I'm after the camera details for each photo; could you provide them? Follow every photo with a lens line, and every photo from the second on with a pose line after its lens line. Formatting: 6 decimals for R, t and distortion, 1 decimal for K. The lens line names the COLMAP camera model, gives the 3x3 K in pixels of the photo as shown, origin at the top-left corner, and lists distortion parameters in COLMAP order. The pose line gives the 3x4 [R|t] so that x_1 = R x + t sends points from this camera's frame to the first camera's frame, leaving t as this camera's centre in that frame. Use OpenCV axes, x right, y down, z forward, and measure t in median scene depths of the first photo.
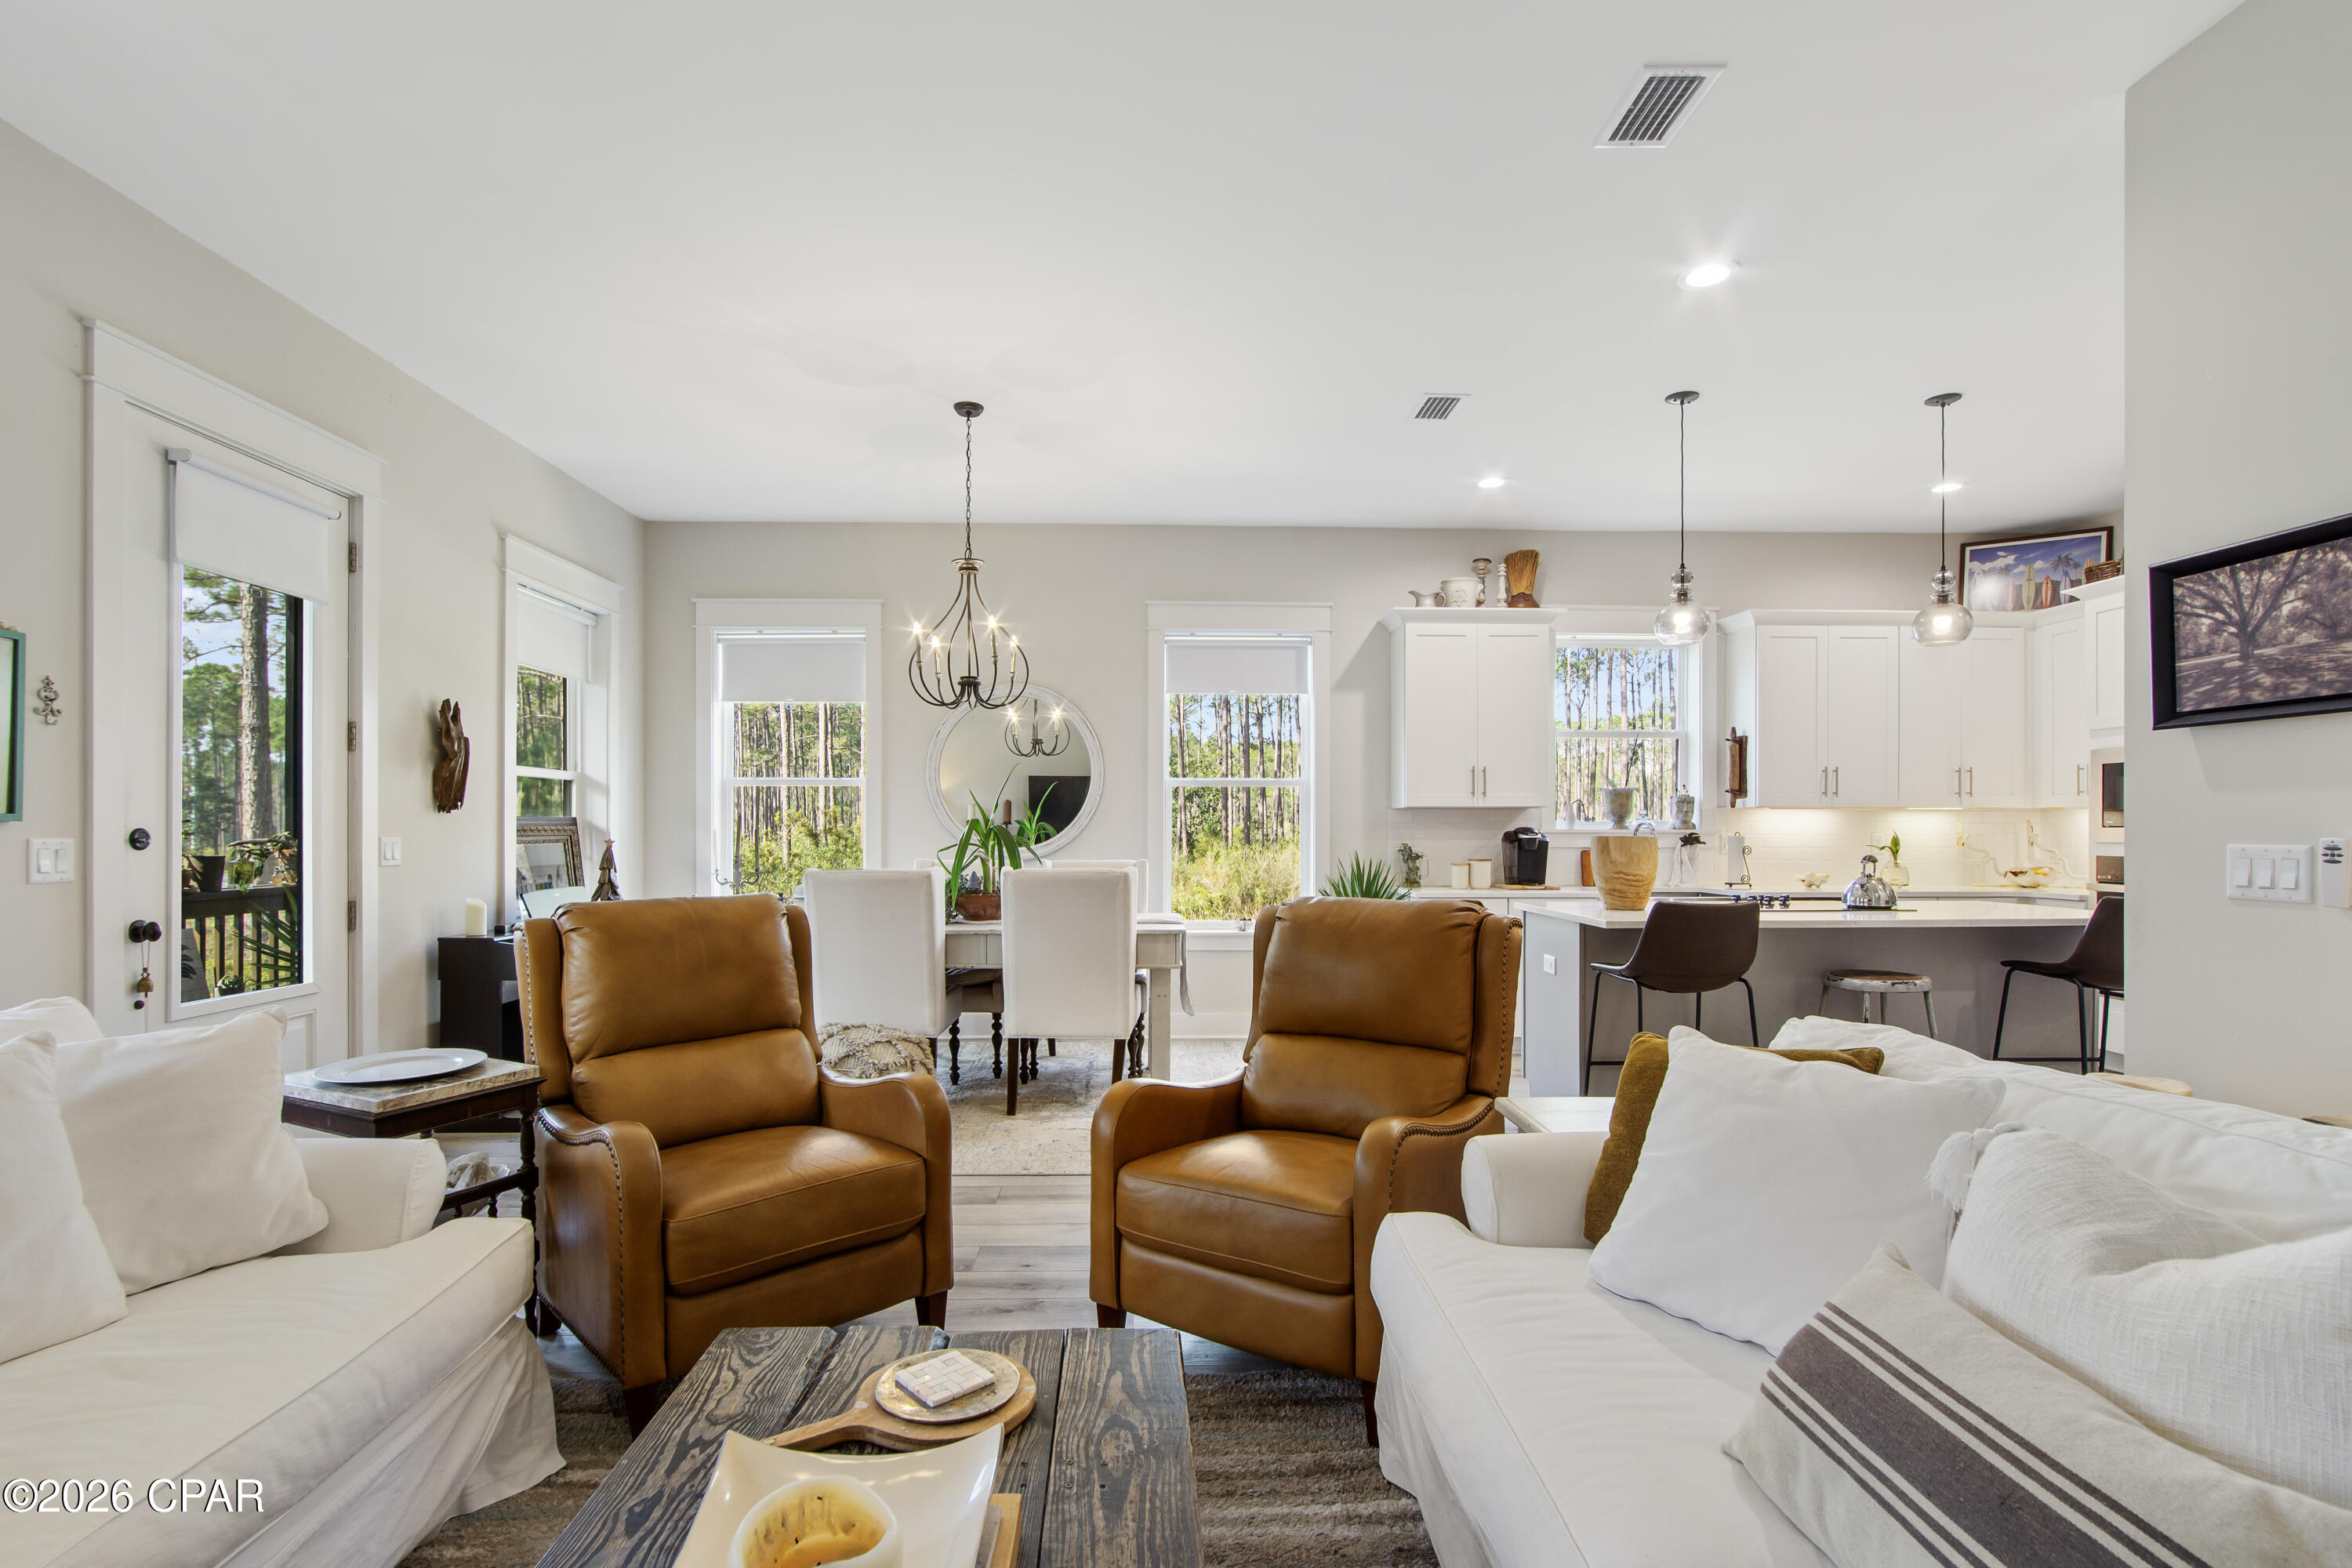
lens RADIAL K [[1068.9, 0, 1165.9], [0, 1068.9, 831.6], [0, 0, 1]] dist [-0.002075, 0.000213]
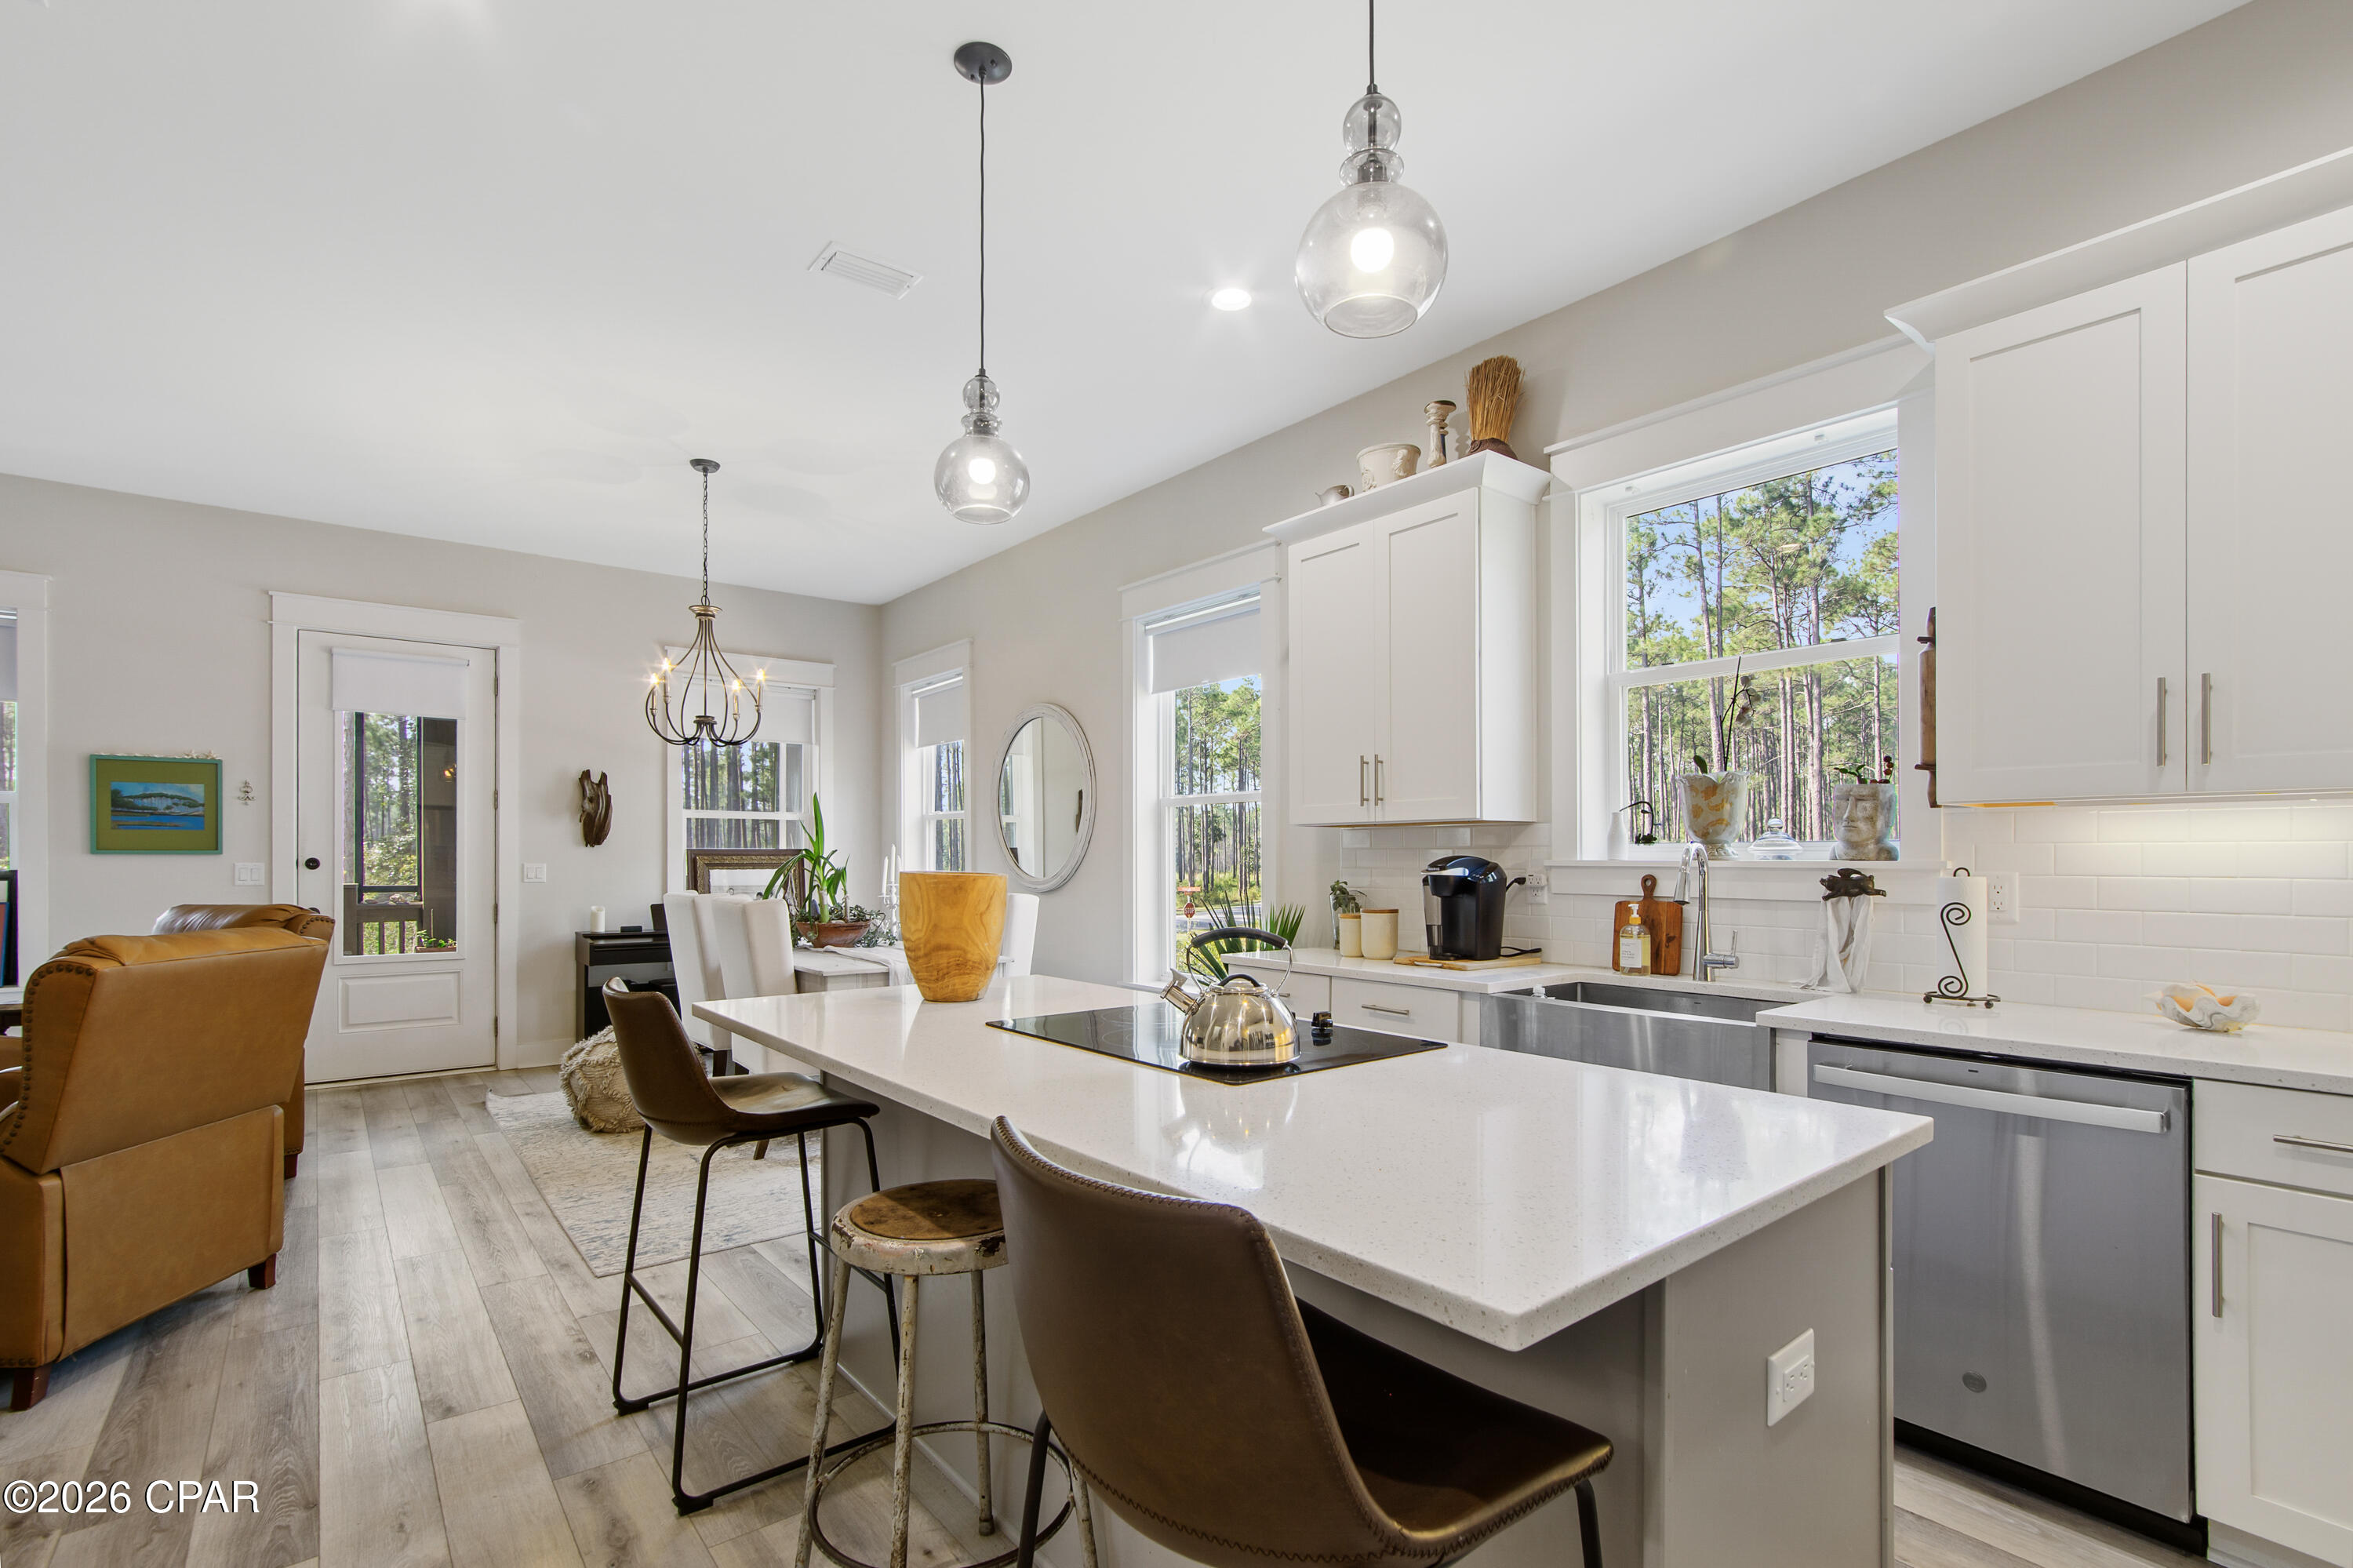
lens RADIAL K [[1069.4, 0, 1166.4], [0, 1069.4, 831.7], [0, 0, 1]] dist [-0.002075, 0.000213]
pose [[0.599409, -0.019067, -0.800216, 0.943313], [-0.002551, 0.999666, -0.025731, -0.003312], [0.800439, 0.017465, 0.599160, 0.737475]]
